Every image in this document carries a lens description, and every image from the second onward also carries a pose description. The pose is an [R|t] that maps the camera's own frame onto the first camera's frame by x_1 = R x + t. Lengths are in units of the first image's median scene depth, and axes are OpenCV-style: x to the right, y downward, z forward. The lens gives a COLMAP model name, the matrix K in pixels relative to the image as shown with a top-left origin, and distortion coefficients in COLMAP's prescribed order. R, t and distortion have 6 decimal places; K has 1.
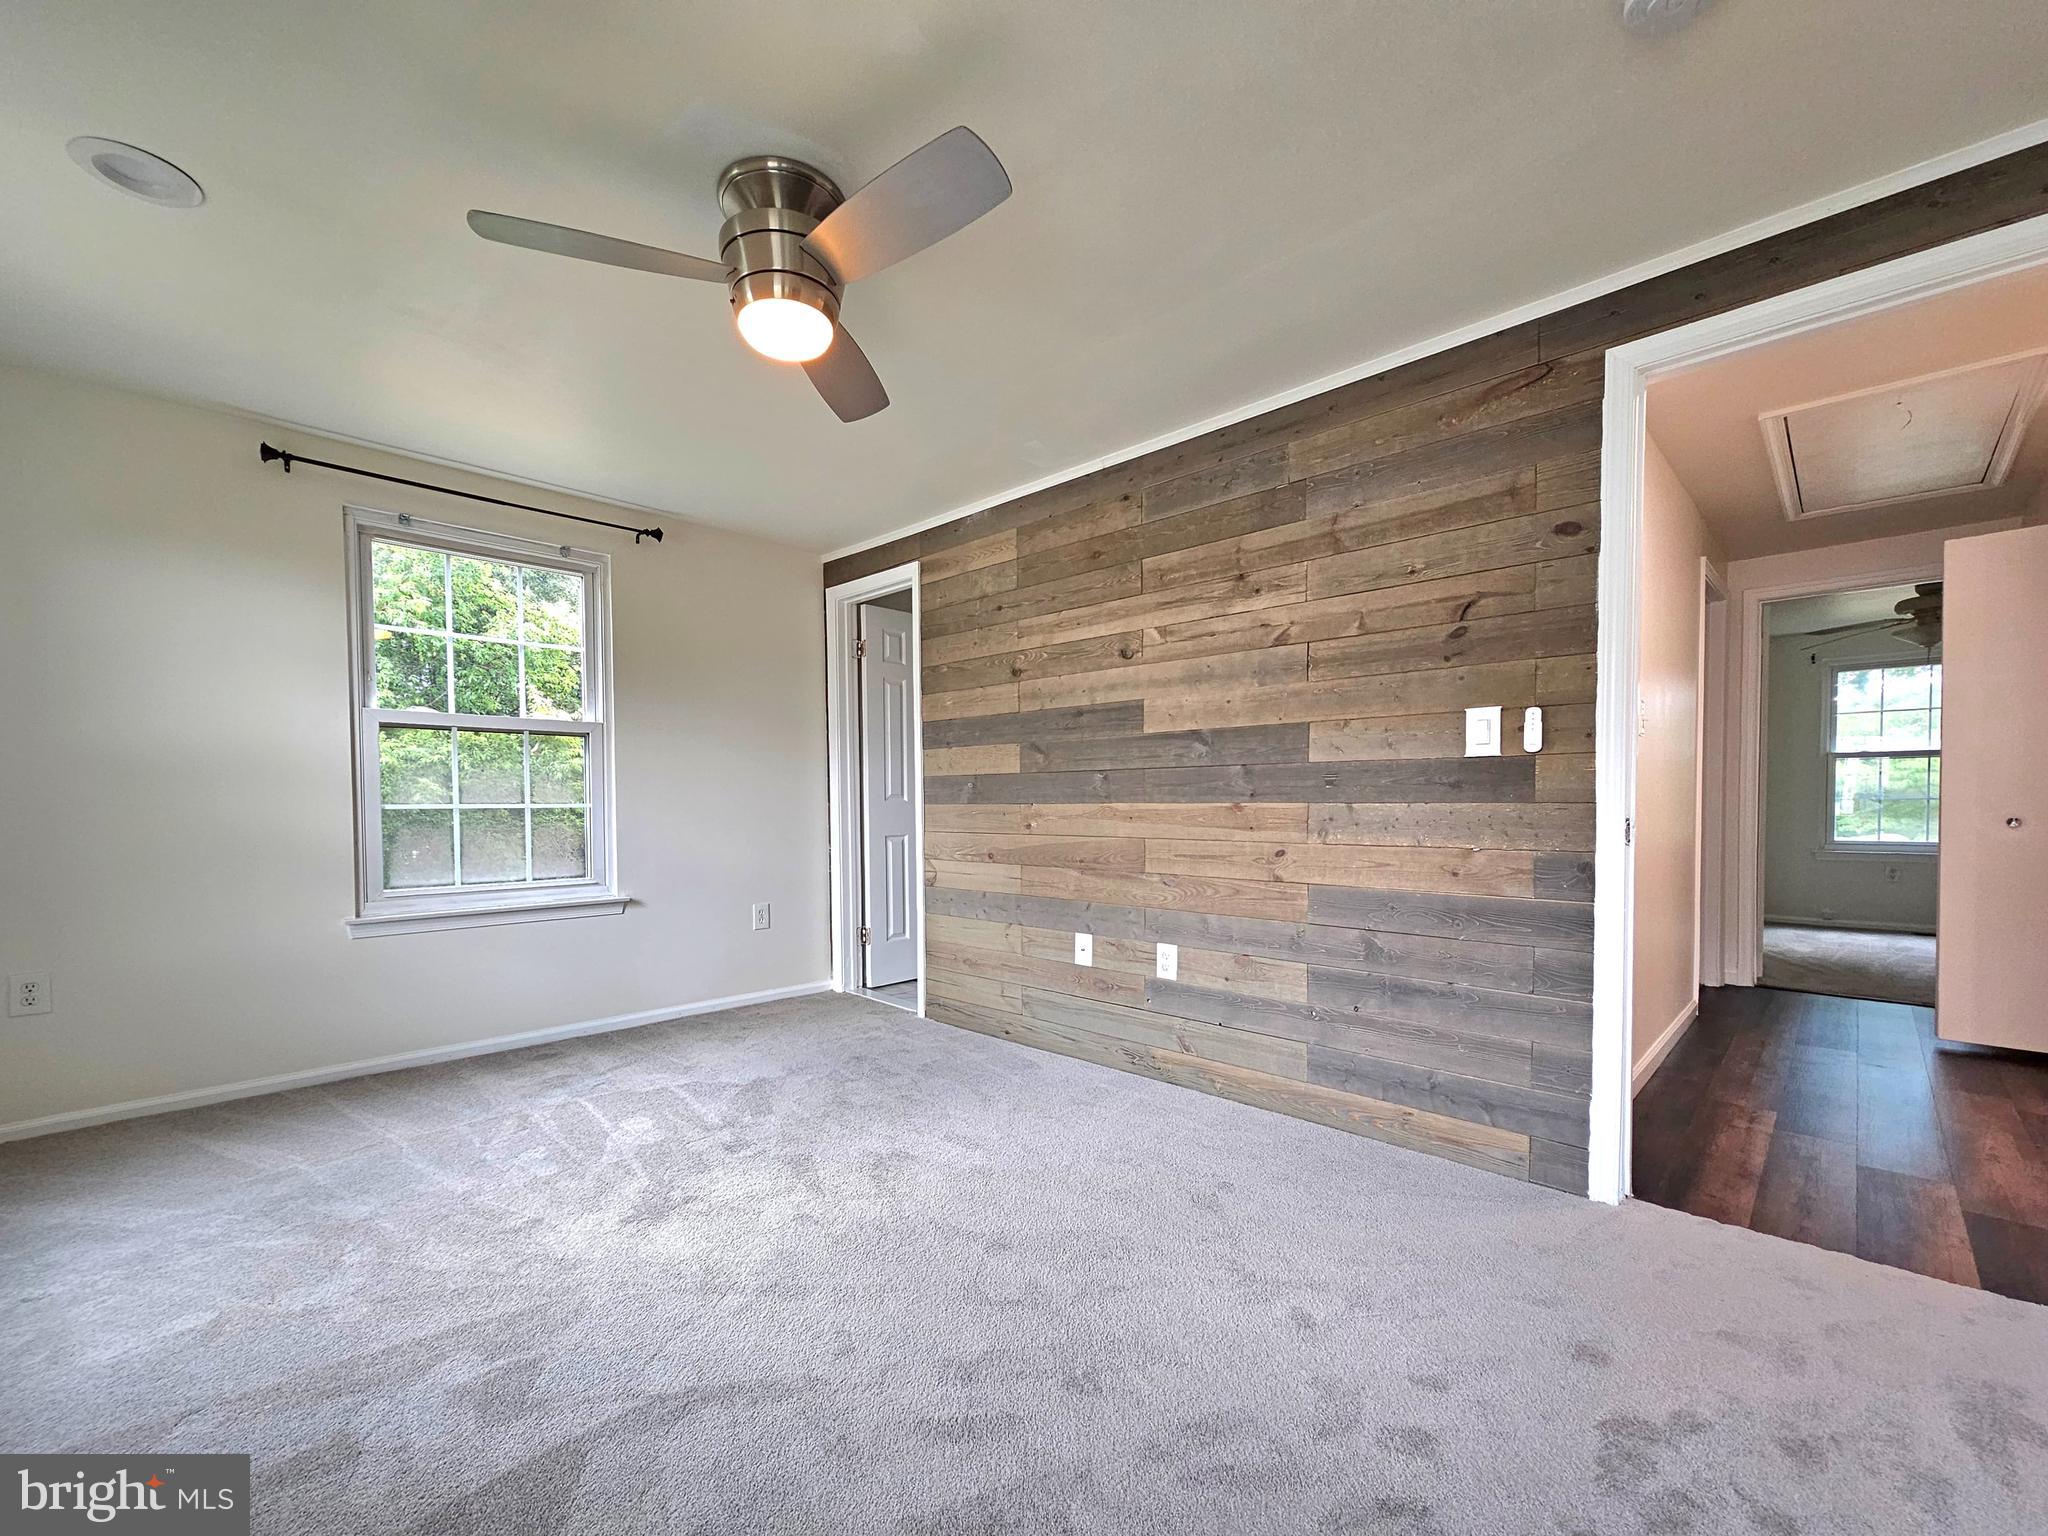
lens RADIAL K [[846.8, 0, 996.8], [0, 846.8, 823.4], [0, 0, 1]] dist [0.000849, 0.001426]
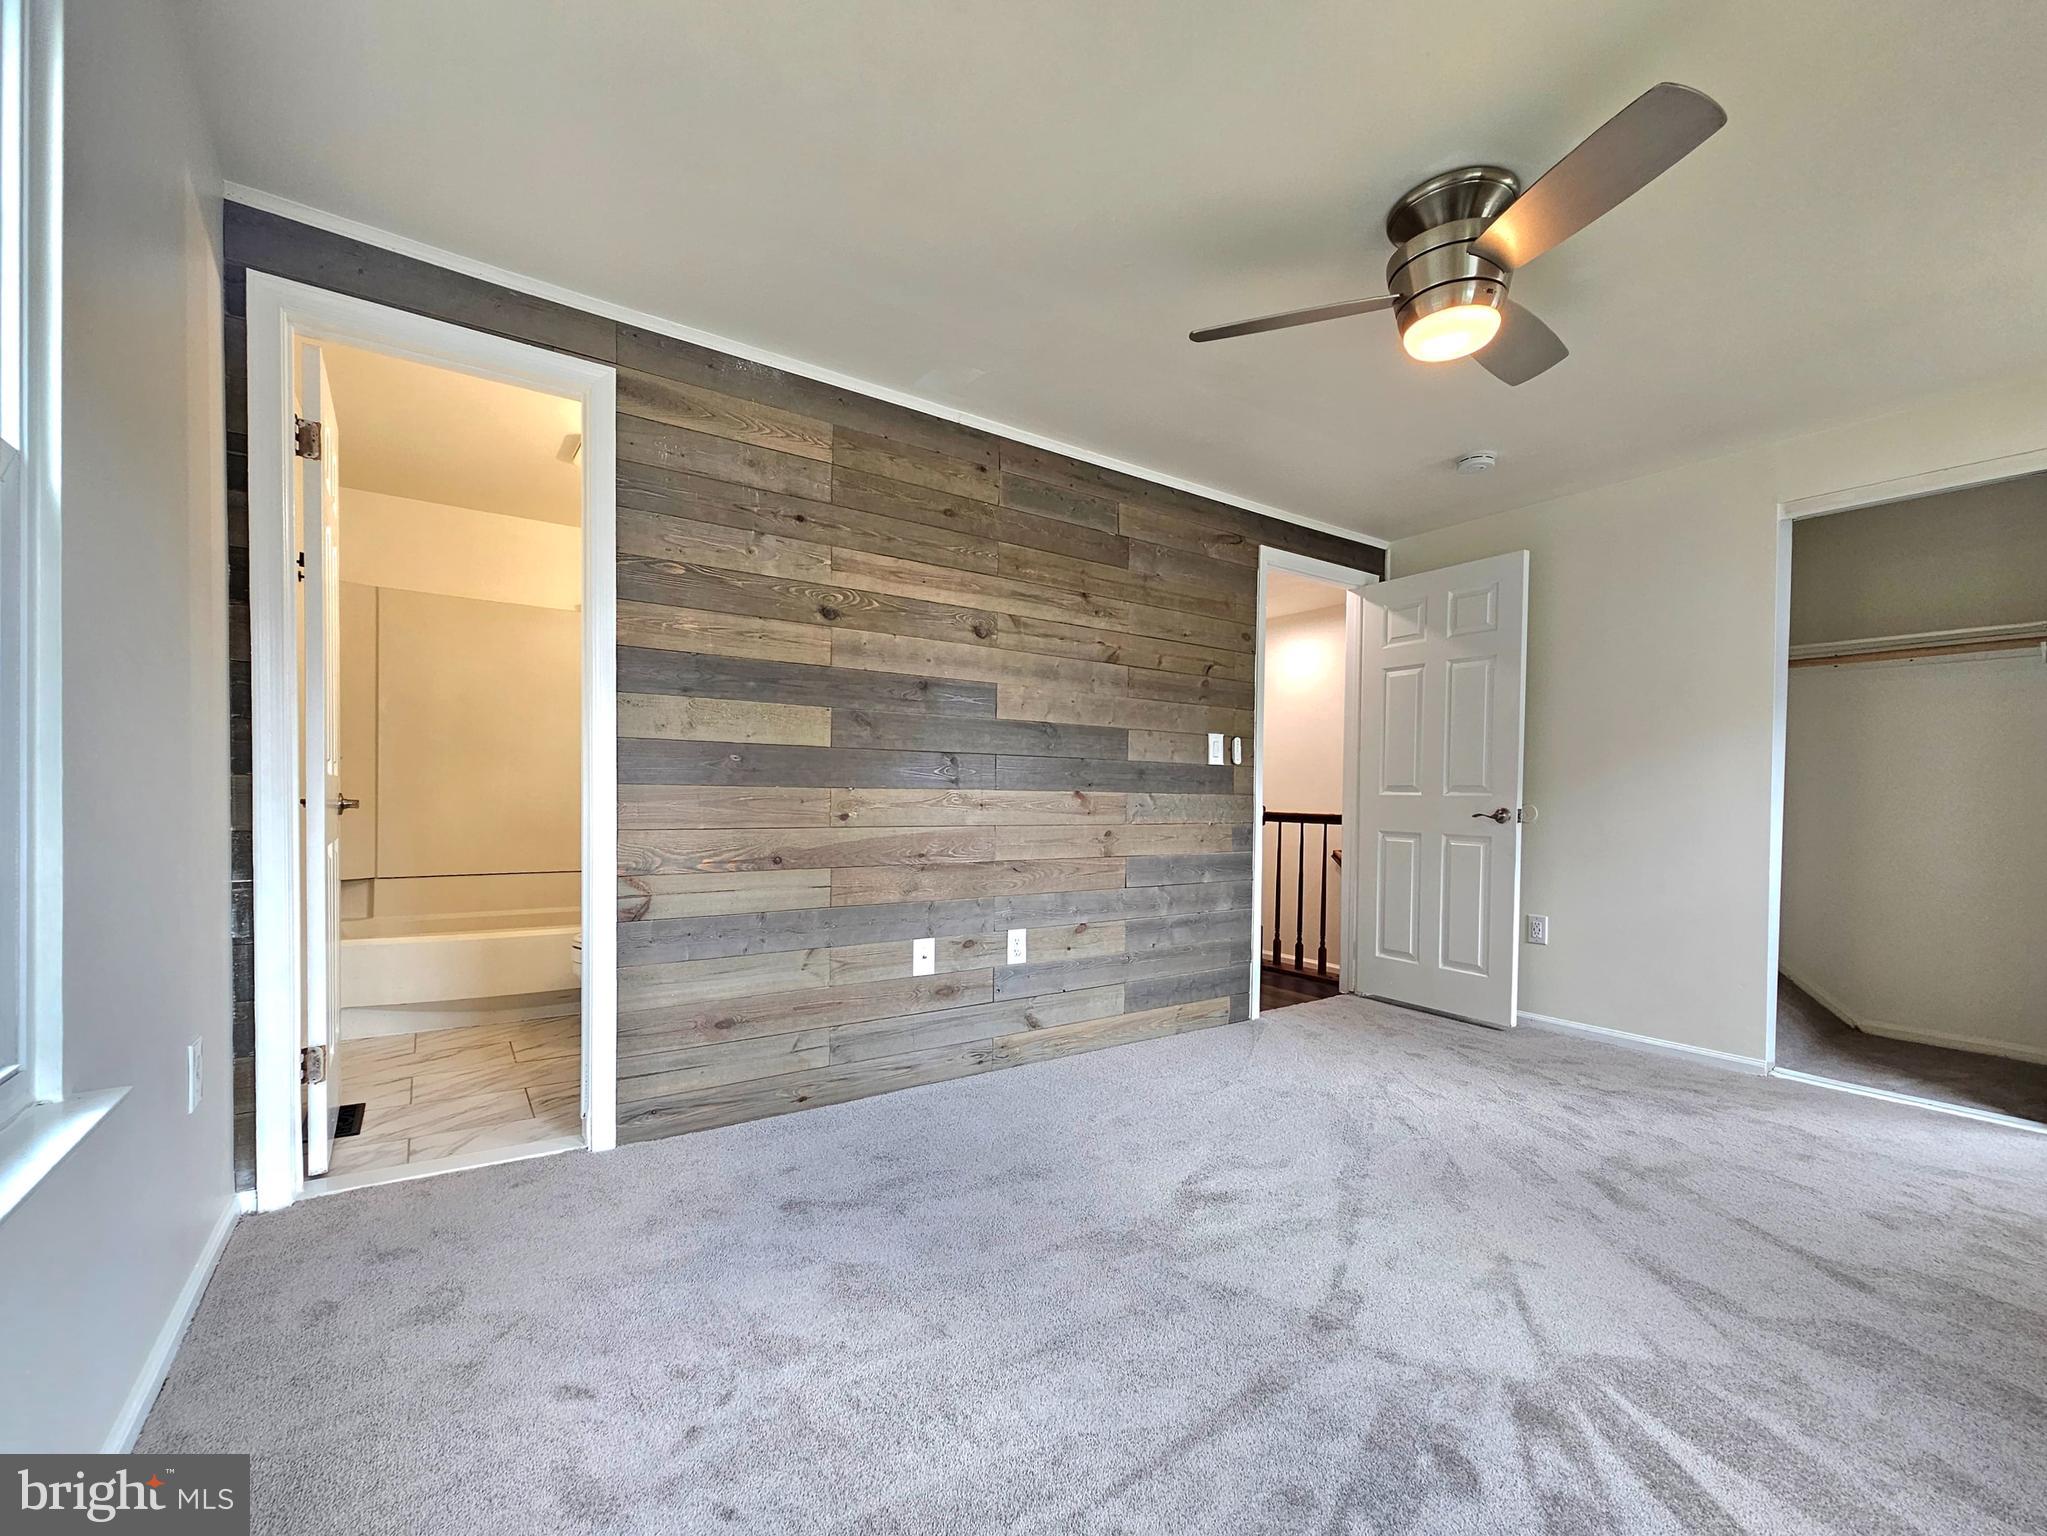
lens RADIAL K [[846.4, 0, 1048.8], [0, 846.4, 809.8], [0, 0, 1]] dist [0.000849, 0.001426]
pose [[0.187173, -0.005102, 0.982314, -0.713134], [0.013707, 0.999903, 0.002581, -0.002395], [-0.982231, 0.012982, 0.187224, 0.697454]]
